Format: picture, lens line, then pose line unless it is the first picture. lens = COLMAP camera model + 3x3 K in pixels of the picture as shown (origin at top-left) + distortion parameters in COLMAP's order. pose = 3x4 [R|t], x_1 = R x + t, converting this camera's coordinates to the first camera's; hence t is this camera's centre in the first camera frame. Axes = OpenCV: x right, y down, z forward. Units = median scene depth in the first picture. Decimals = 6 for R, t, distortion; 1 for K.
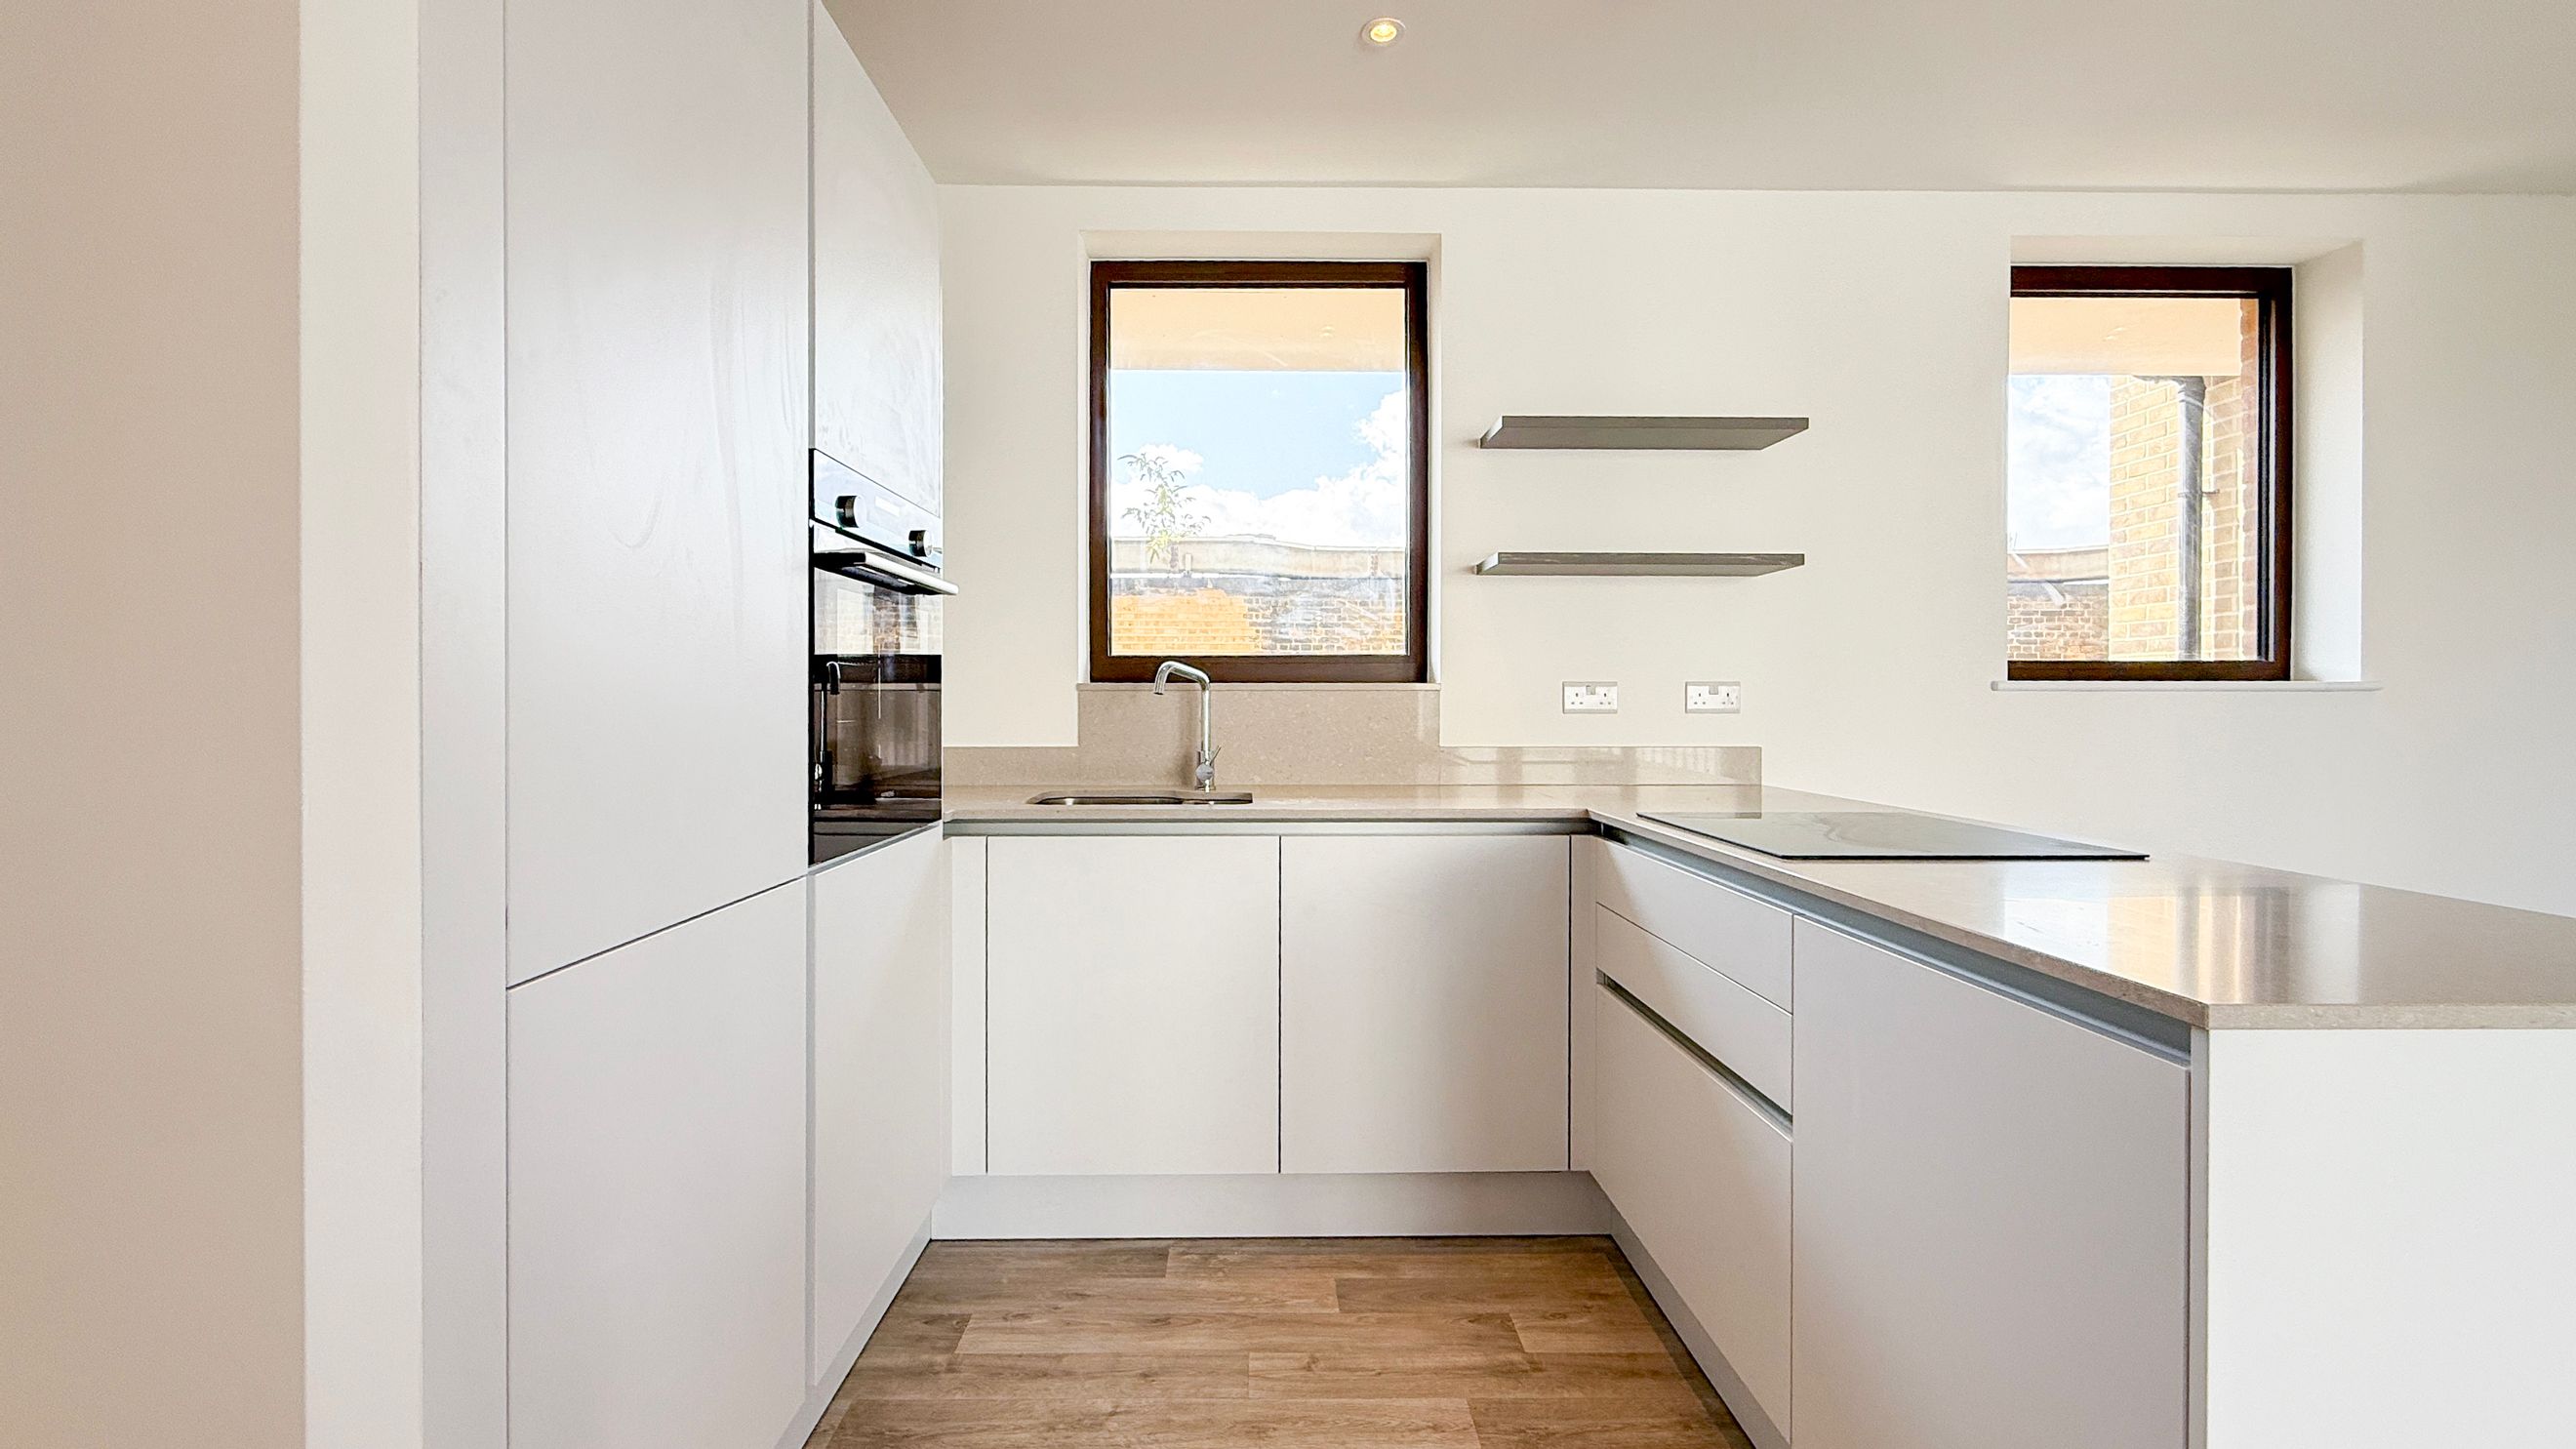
lens RADIAL K [[1103.5, 0, 1283.3], [0, 1103.5, 708.9], [0, 0, 1]] dist [-0.000506, -0.000124]
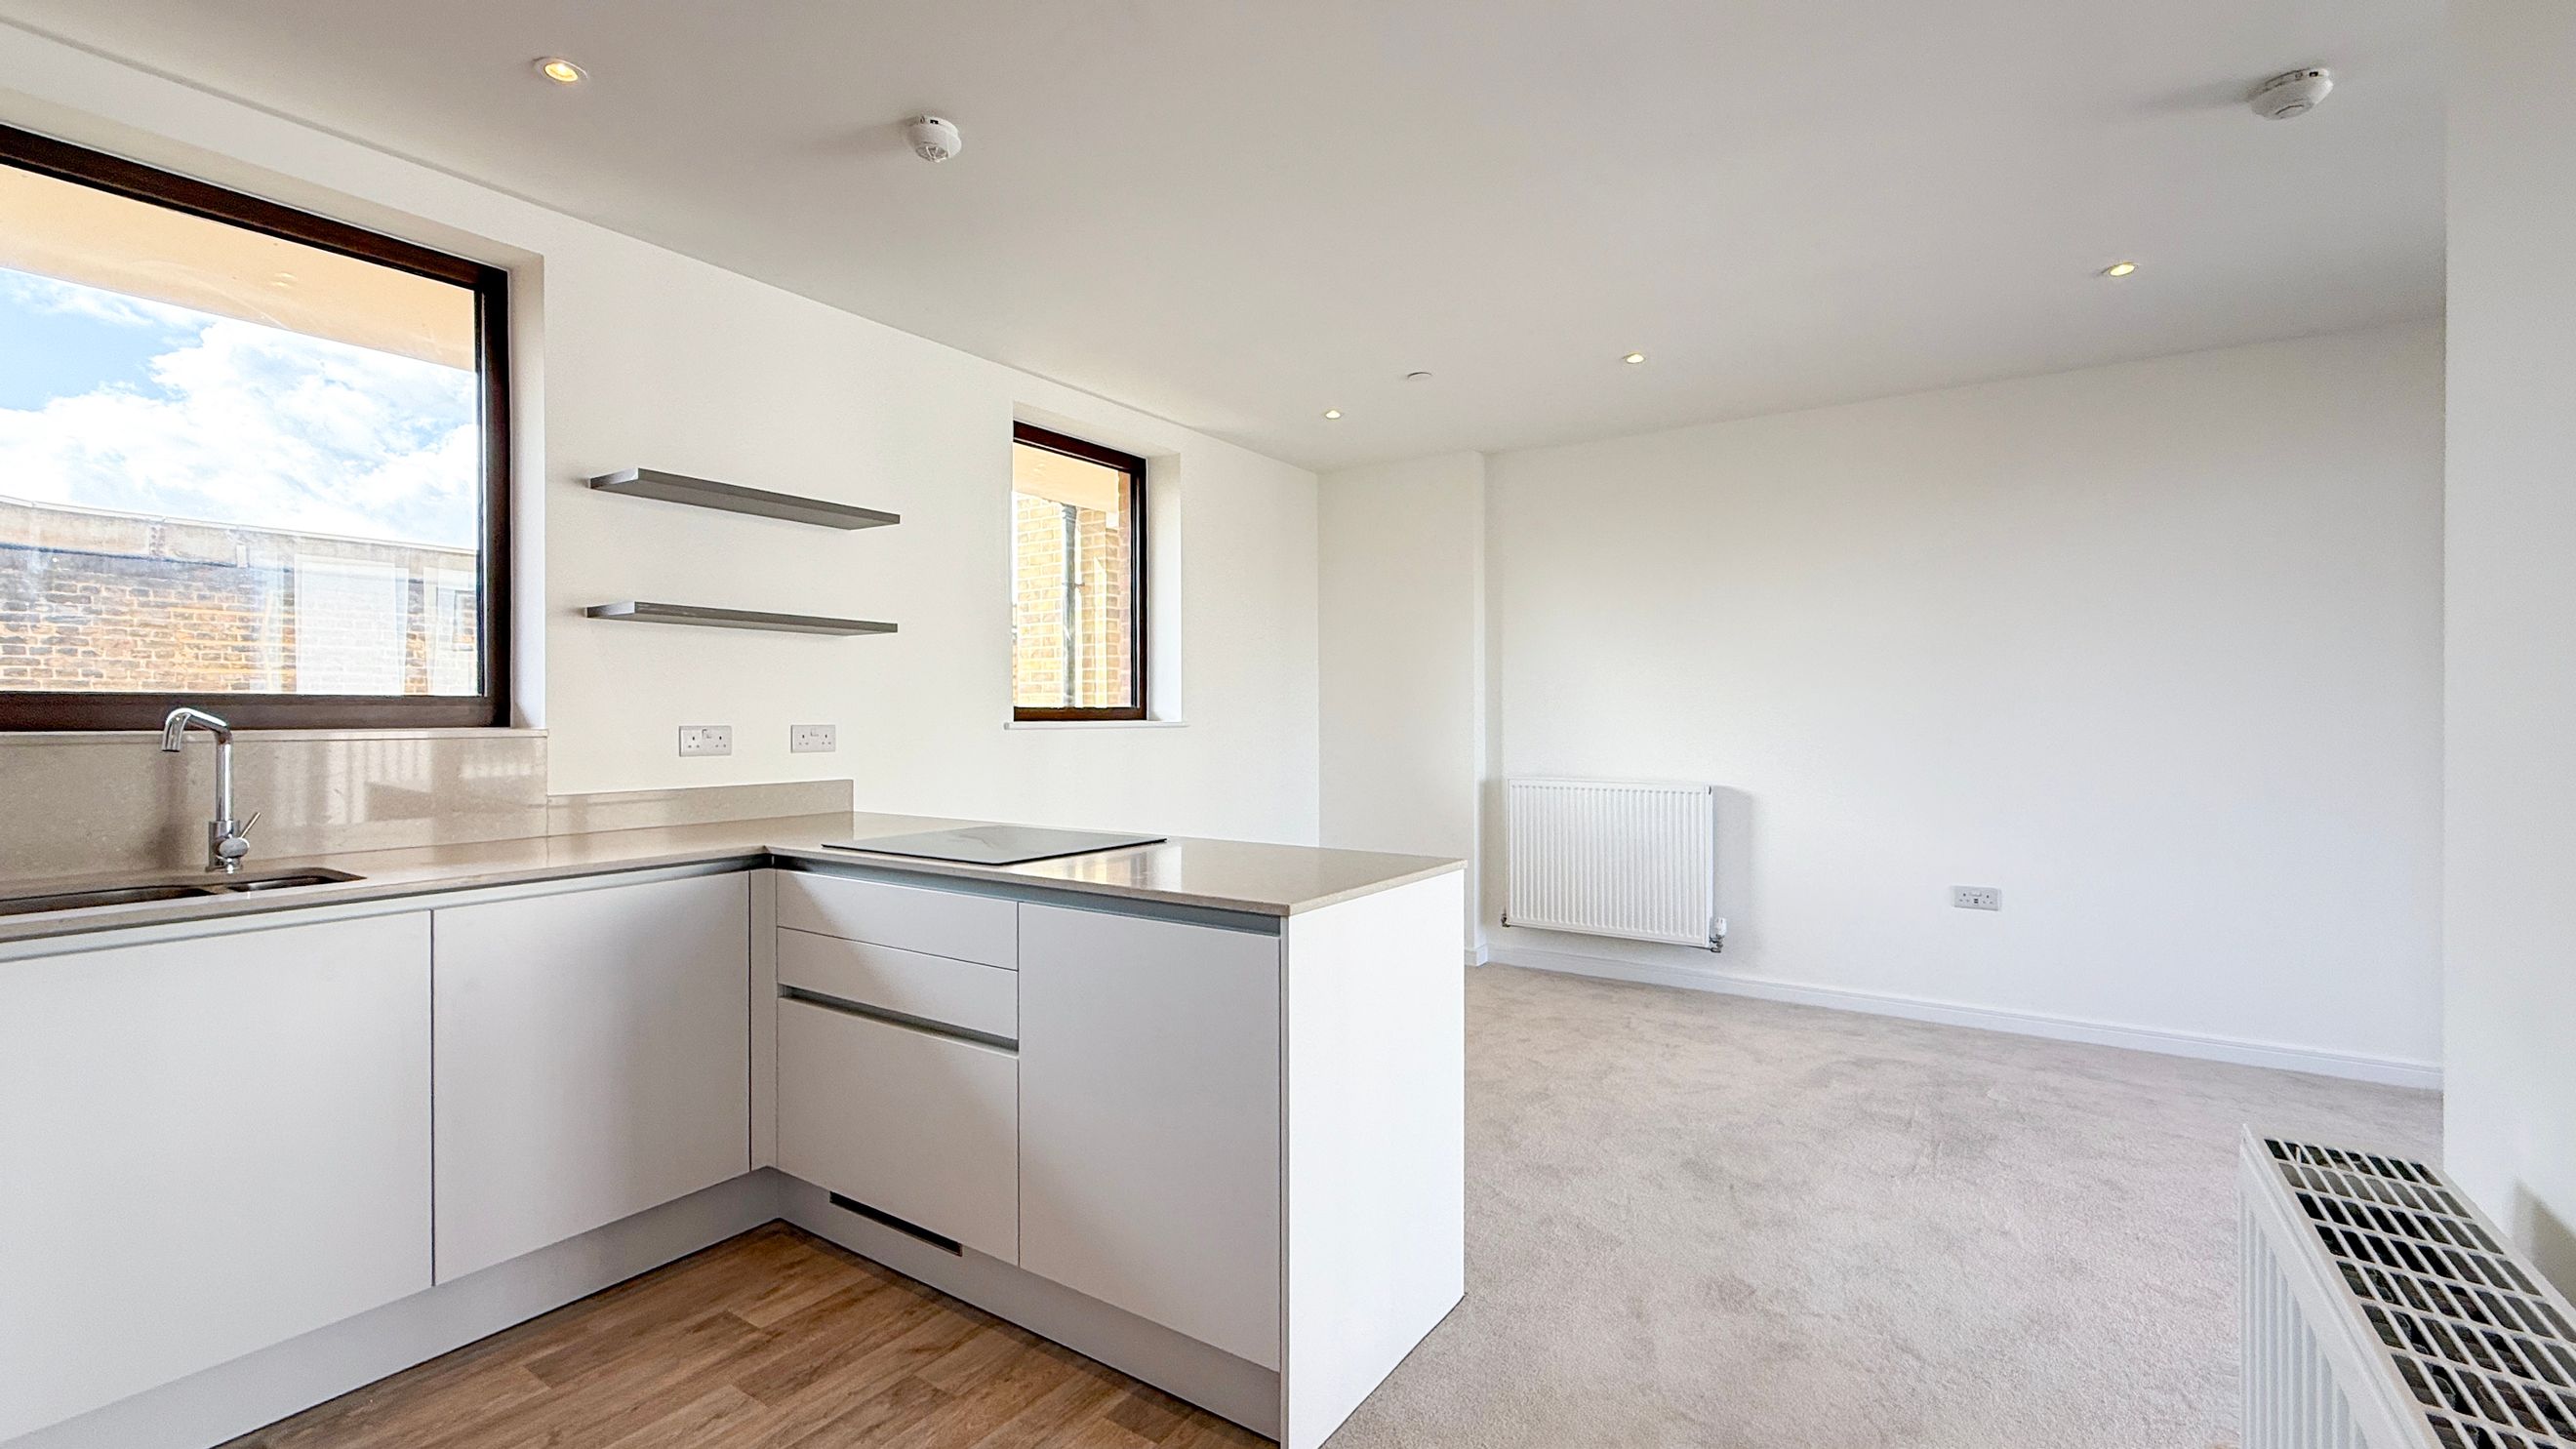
lens RADIAL K [[1068.8, 0, 1312.0], [0, 1068.8, 712.8], [0, 0, 1]] dist [-0.000035, -0.000133]
pose [[0.561222, 0.003391, 0.827658, -0.354057], [0.004865, 0.999961, -0.007396, -0.038105], [-0.827651, 0.008177, 0.561184, -0.088308]]
